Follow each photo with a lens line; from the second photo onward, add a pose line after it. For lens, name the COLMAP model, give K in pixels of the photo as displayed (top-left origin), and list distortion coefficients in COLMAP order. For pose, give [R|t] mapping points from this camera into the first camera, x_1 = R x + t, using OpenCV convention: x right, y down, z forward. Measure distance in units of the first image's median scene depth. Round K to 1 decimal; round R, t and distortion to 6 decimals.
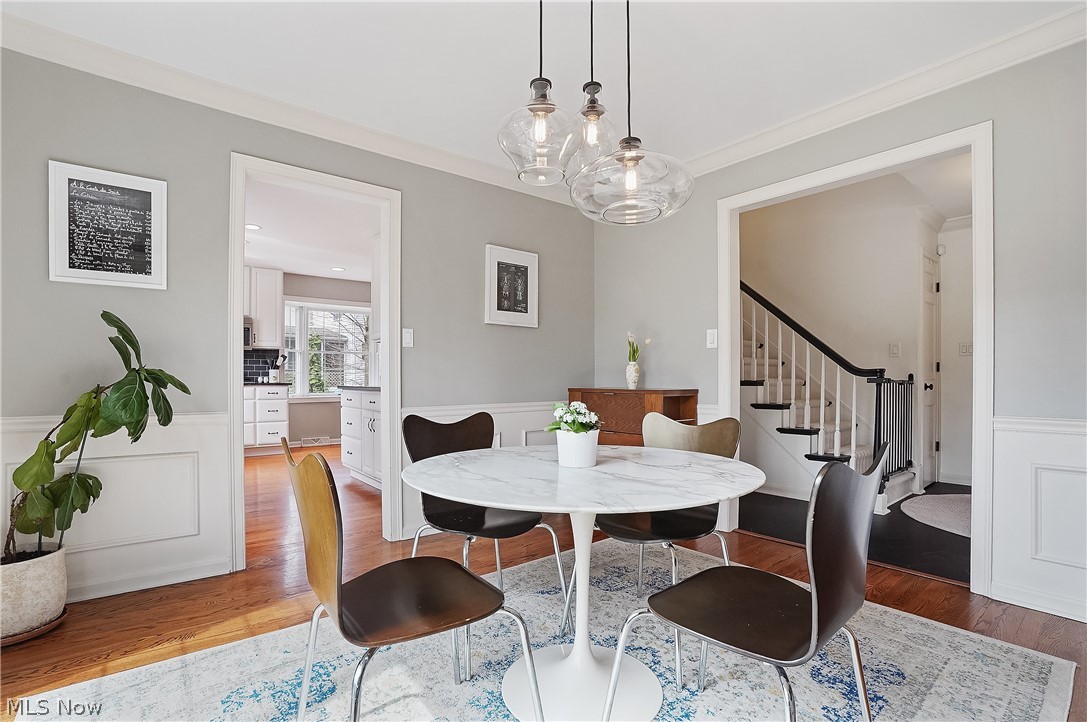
lens RADIAL K [[502.0, 0, 547.8], [0, 502.0, 380.9], [0, 0, 1]] dist [-0.060414, 0.017879]
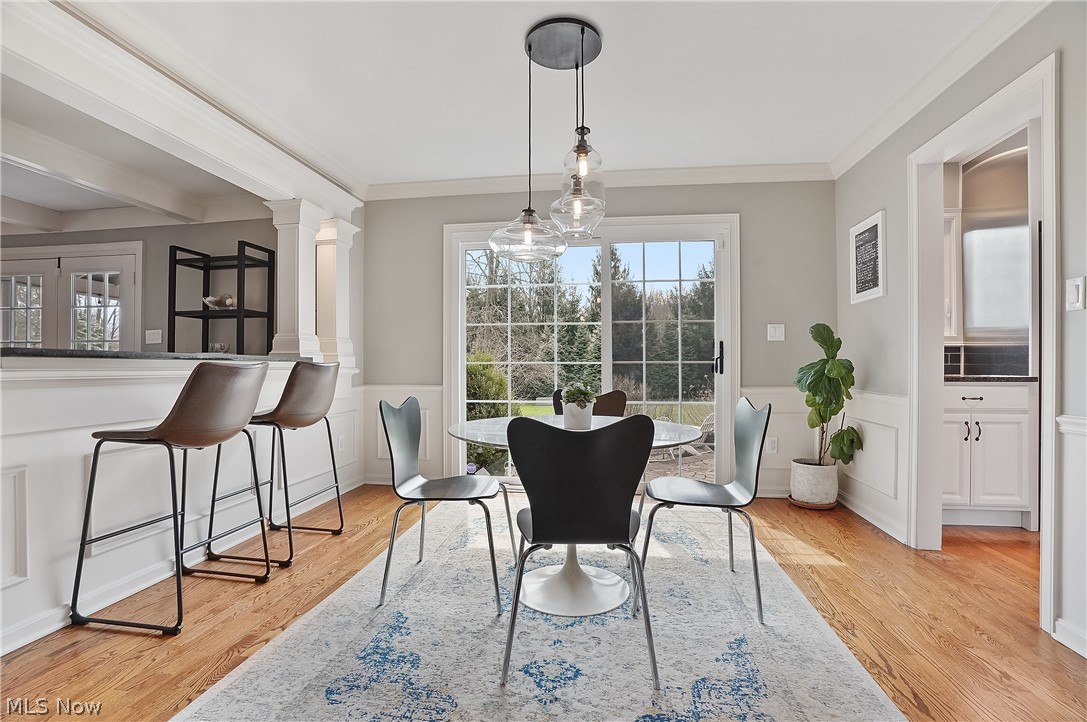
lens RADIAL K [[502.0, 0, 538.5], [0, 502.0, 368.8], [0, 0, 1]] dist [-0.060414, 0.017879]
pose [[-0.743055, 0.003588, -0.669221, 1.040962], [-0.002092, 0.999968, 0.007683, -0.005613], [0.669227, 0.007109, -0.743024, 1.921752]]
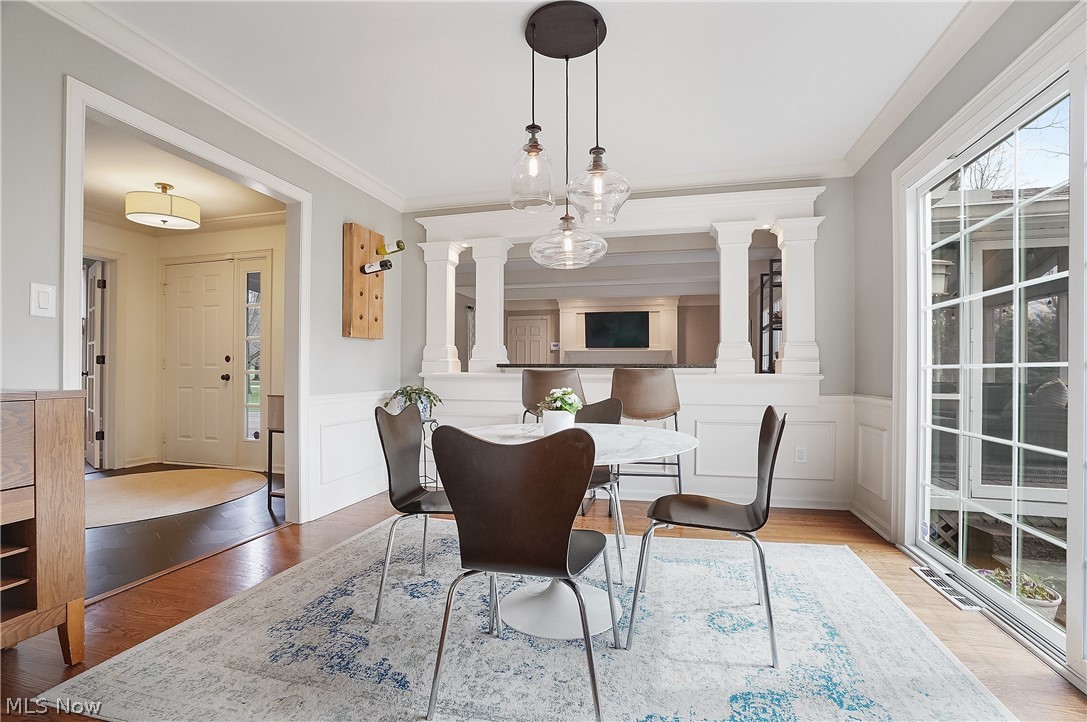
lens RADIAL K [[502.0, 0, 538.5], [0, 502.0, 368.0], [0, 0, 1]] dist [-0.060414, 0.017879]
pose [[-0.579253, 0.007222, 0.815116, -0.941502], [0.000636, 0.999964, -0.008408, 0.001330], [-0.815147, -0.004352, -0.579237, 1.756634]]
